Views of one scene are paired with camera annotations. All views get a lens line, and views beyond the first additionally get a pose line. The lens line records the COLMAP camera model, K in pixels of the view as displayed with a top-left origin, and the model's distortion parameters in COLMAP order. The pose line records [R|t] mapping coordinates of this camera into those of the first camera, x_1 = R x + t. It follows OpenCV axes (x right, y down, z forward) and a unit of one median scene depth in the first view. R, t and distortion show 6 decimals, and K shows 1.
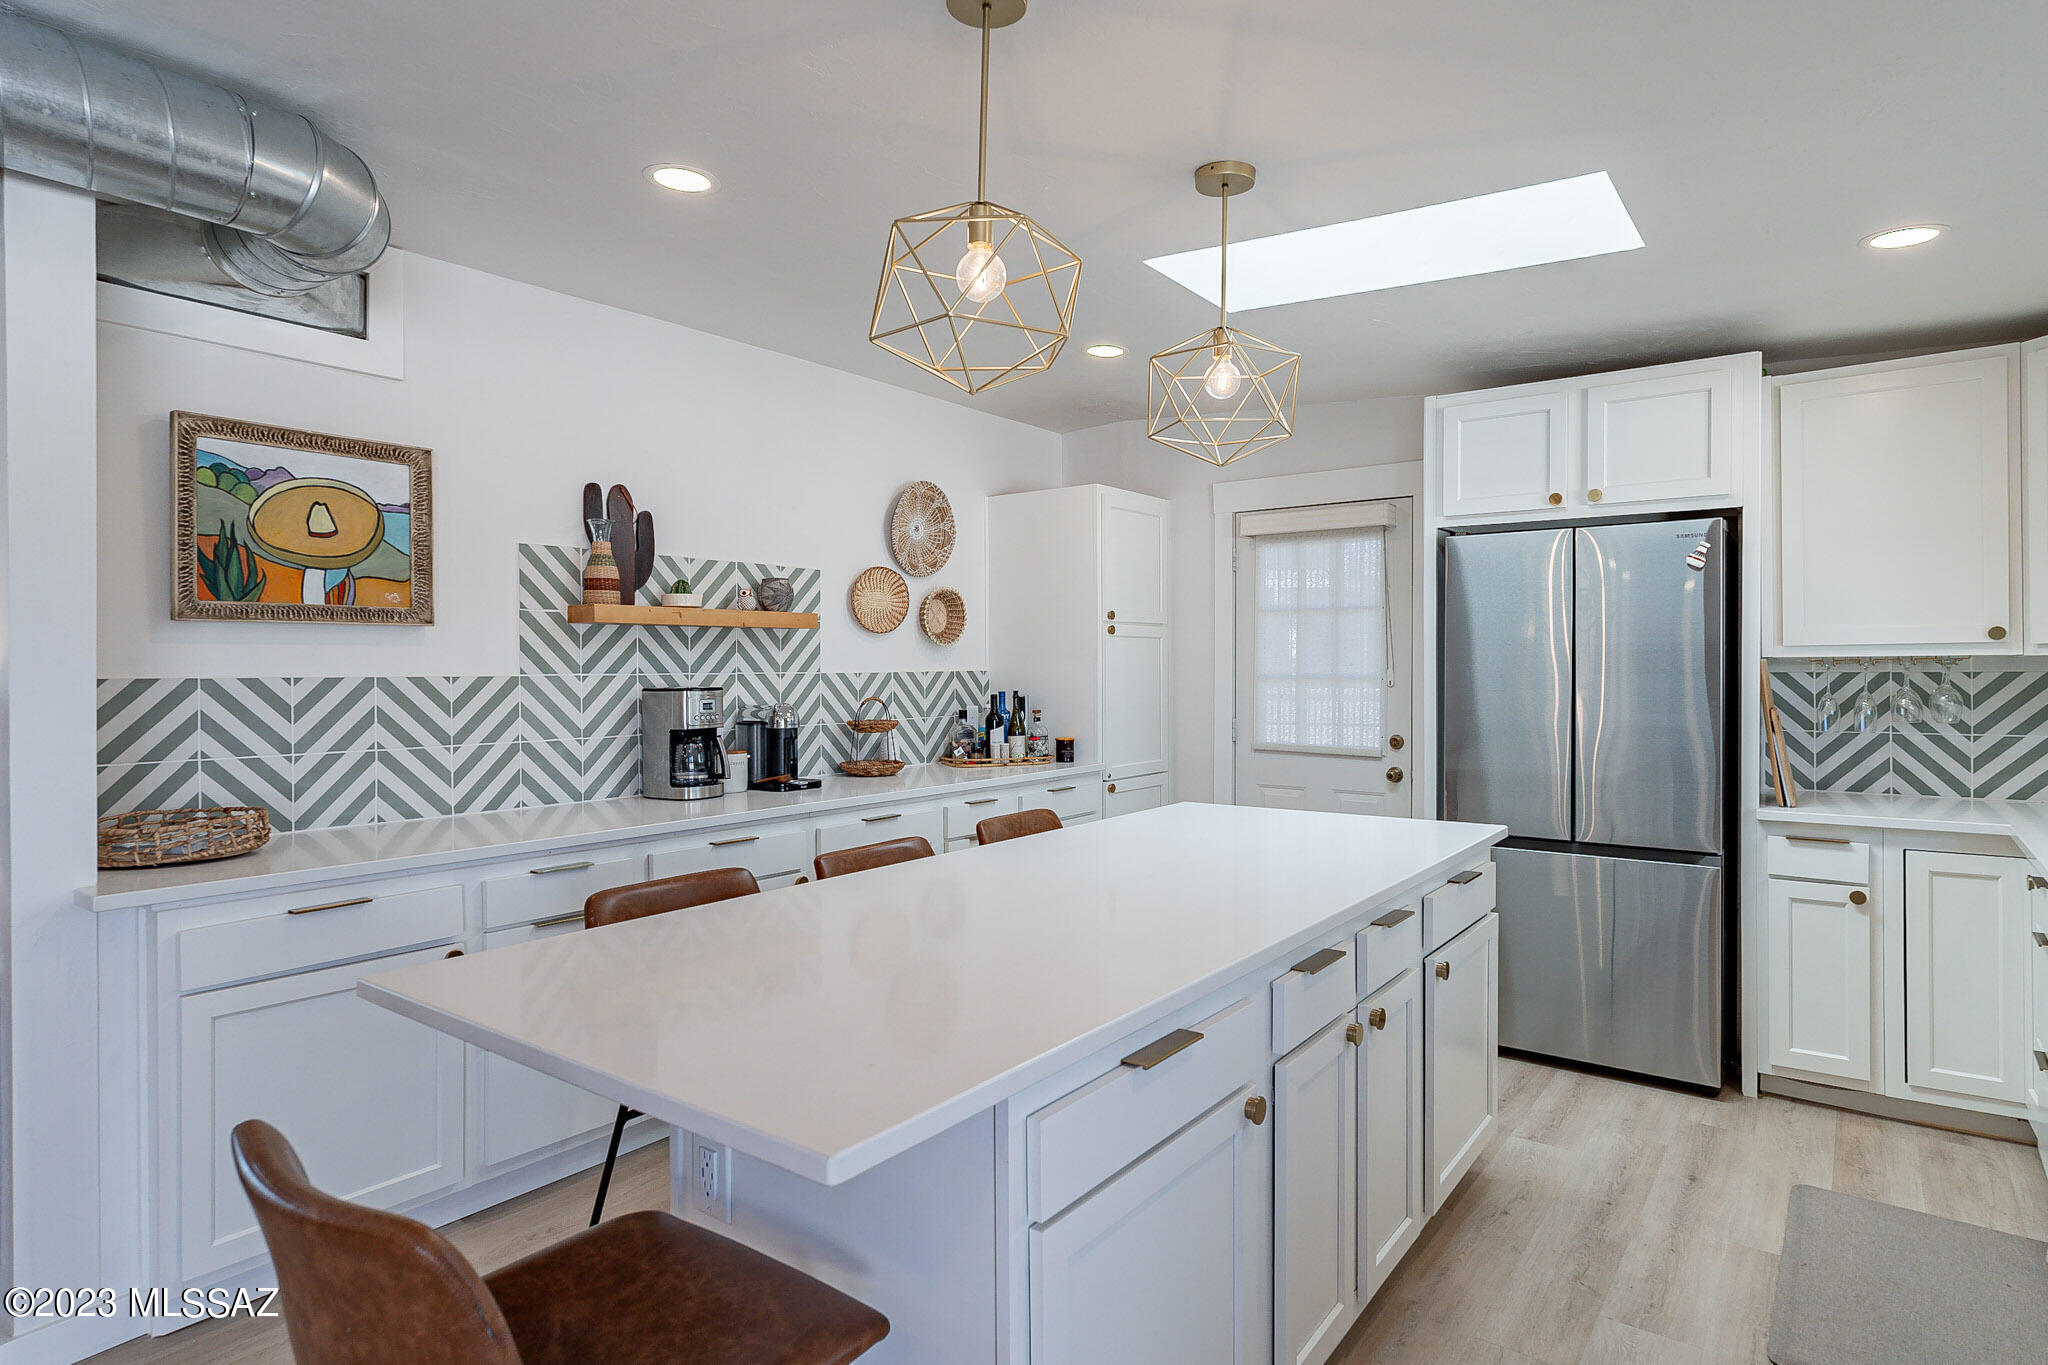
lens RADIAL K [[1107.5, 0, 1013.0], [0, 1107.5, 668.8], [0, 0, 1]] dist [-0.000351, 0.000526]
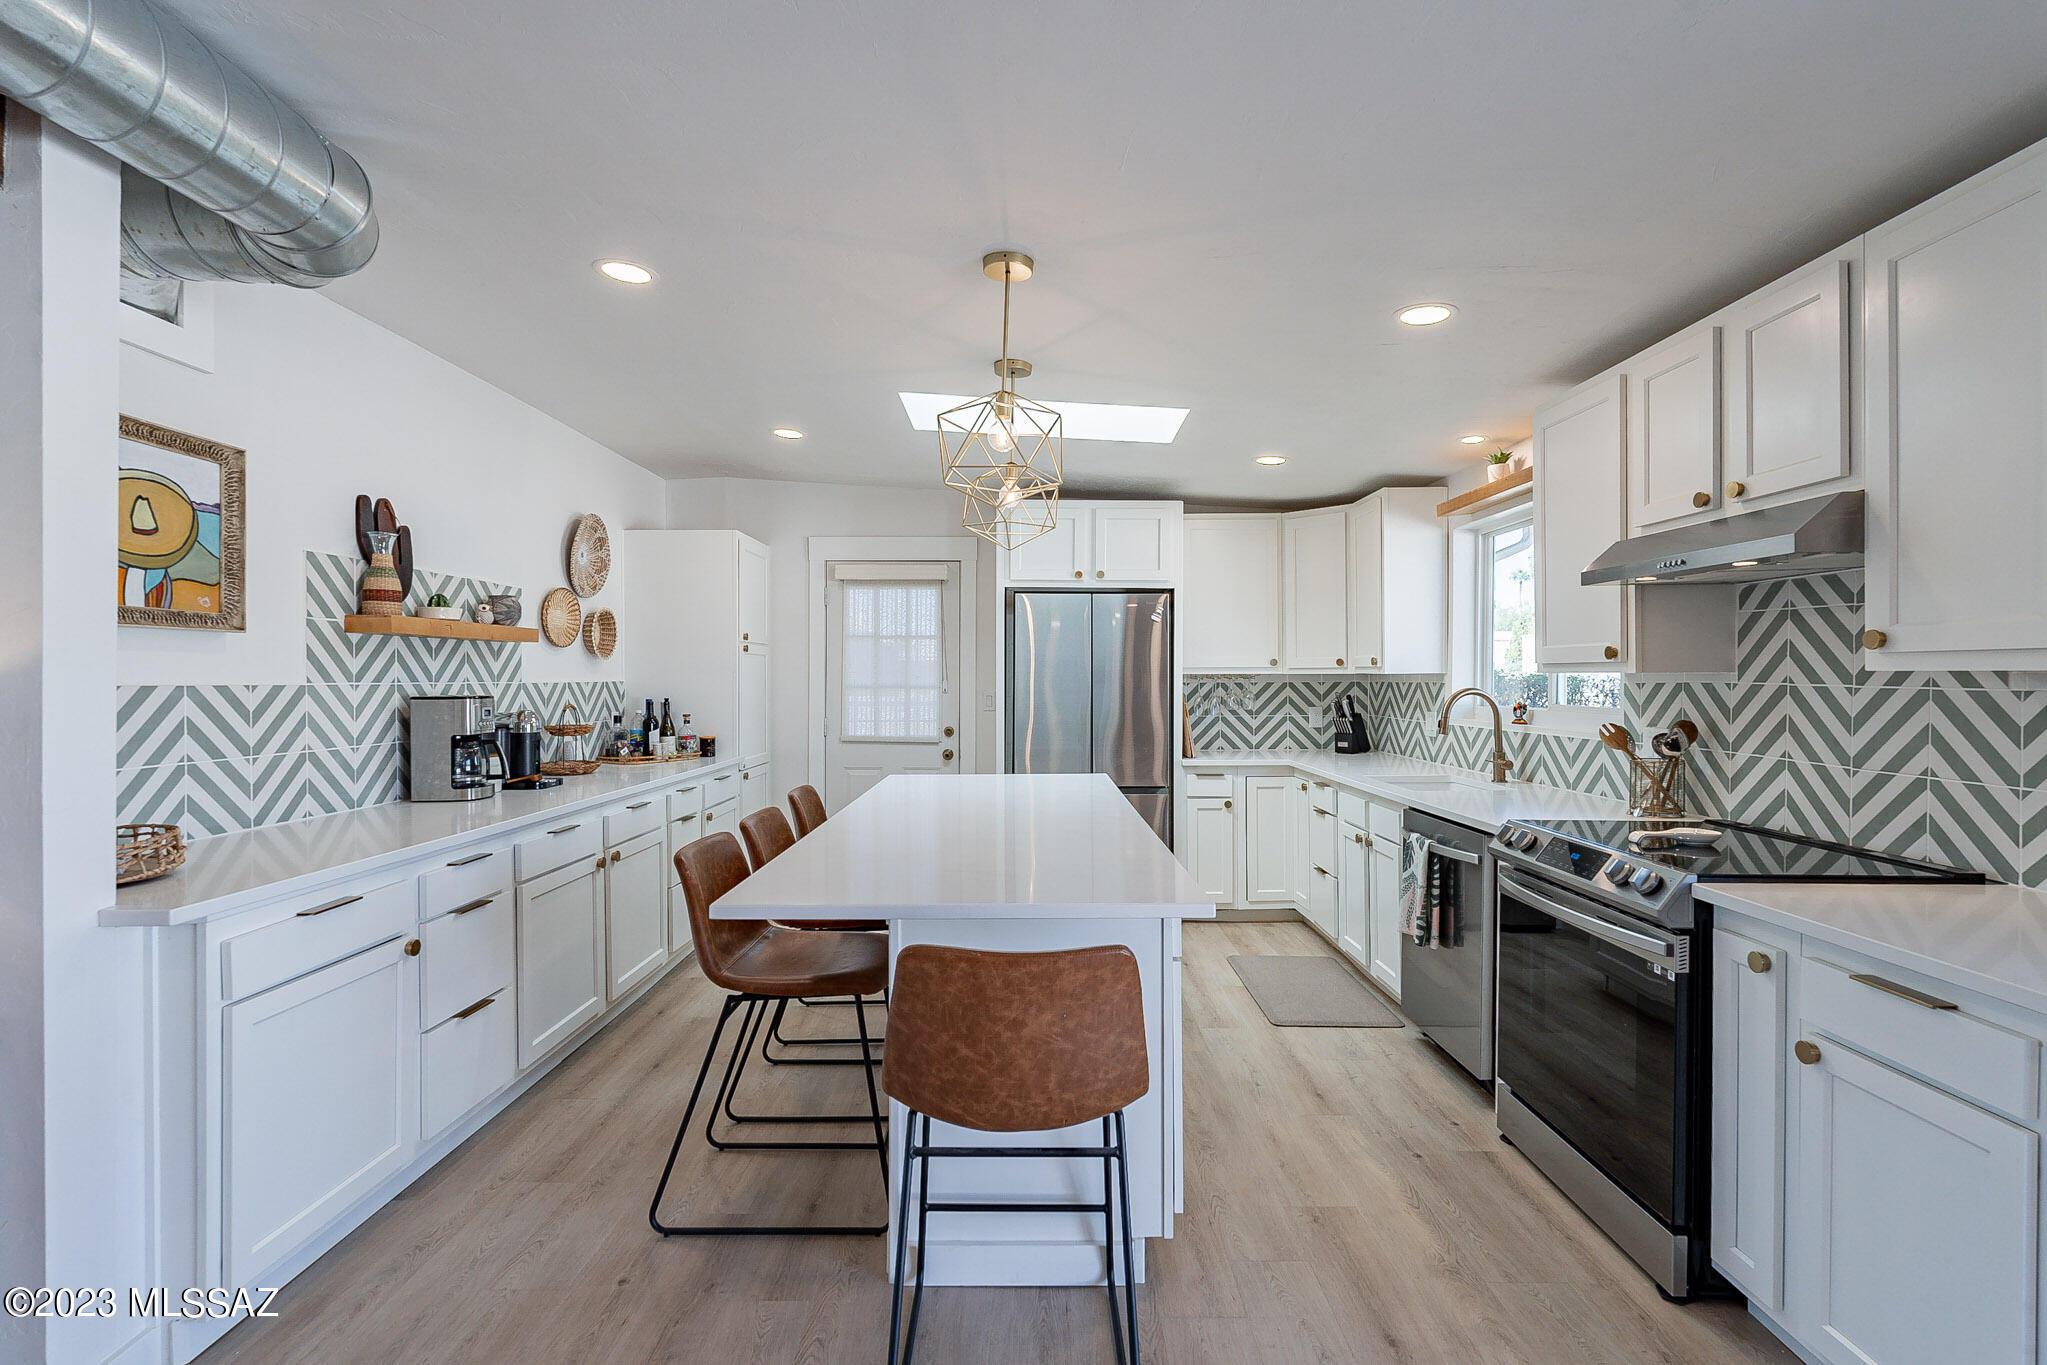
lens RADIAL K [[968.1, 0, 1020.6], [0, 968.1, 682.3], [0, 0, 1]] dist [0.004774, 0.000813]
pose [[0.799400, 0.001225, 0.600798, -0.426237], [-0.001073, 0.999999, -0.000612, 0.003897], [-0.600799, -0.000155, 0.799400, -0.073160]]
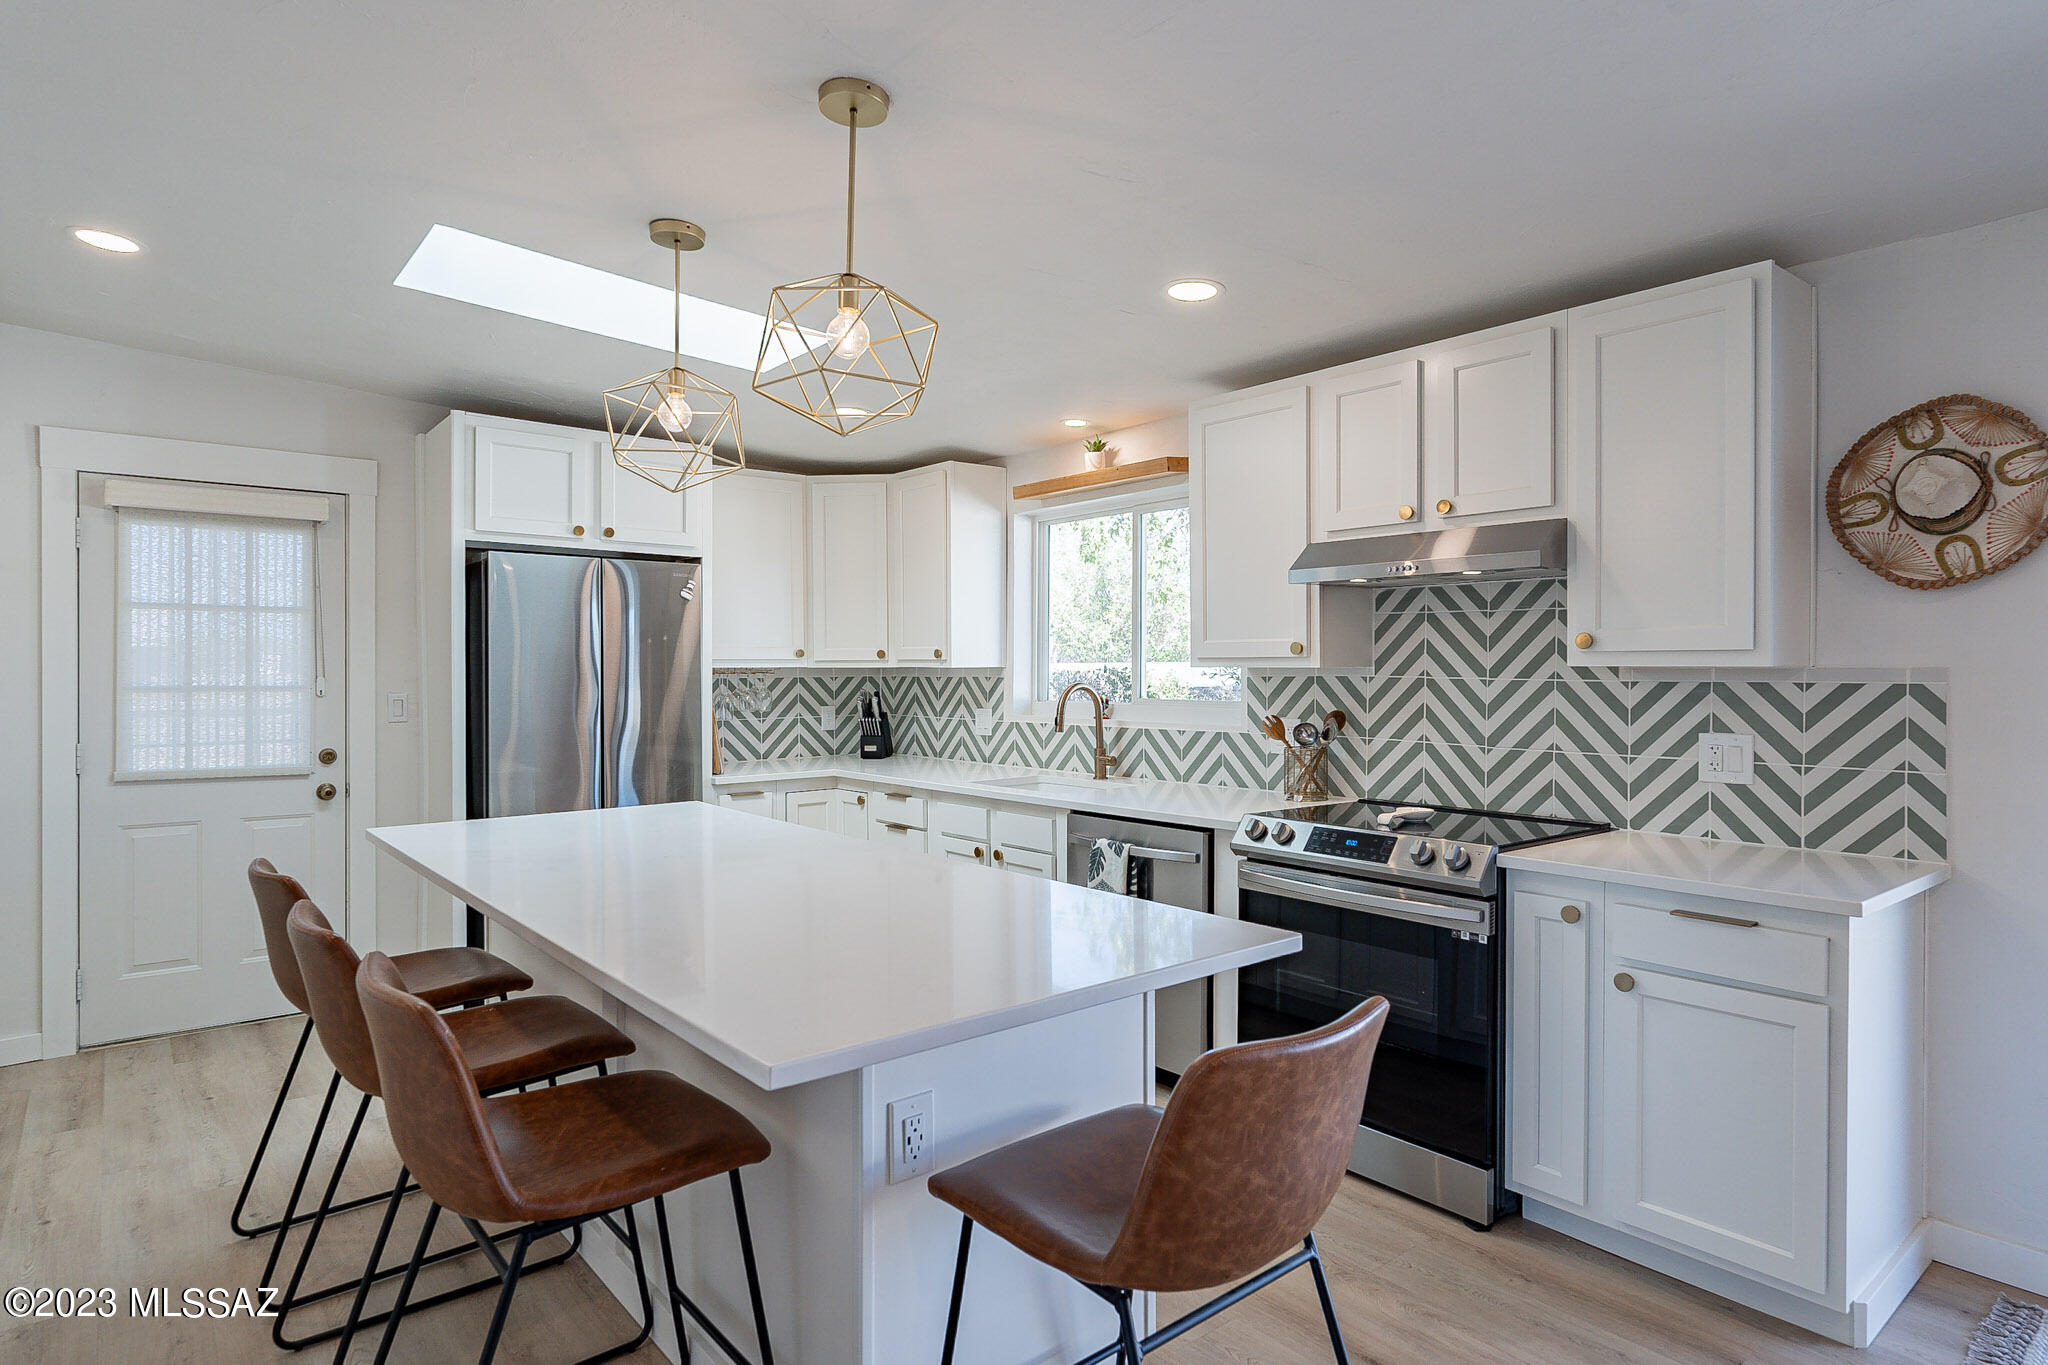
lens RADIAL K [[1128.5, 0, 1034.4], [0, 1128.5, 677.8], [0, 0, 1]] dist [-0.000625, -0.003962]
pose [[0.227582, -0.002625, 0.973755, -0.562126], [0.004404, 0.999989, 0.001666, 0.001634], [-0.973749, 0.003909, 0.227591, 0.267162]]
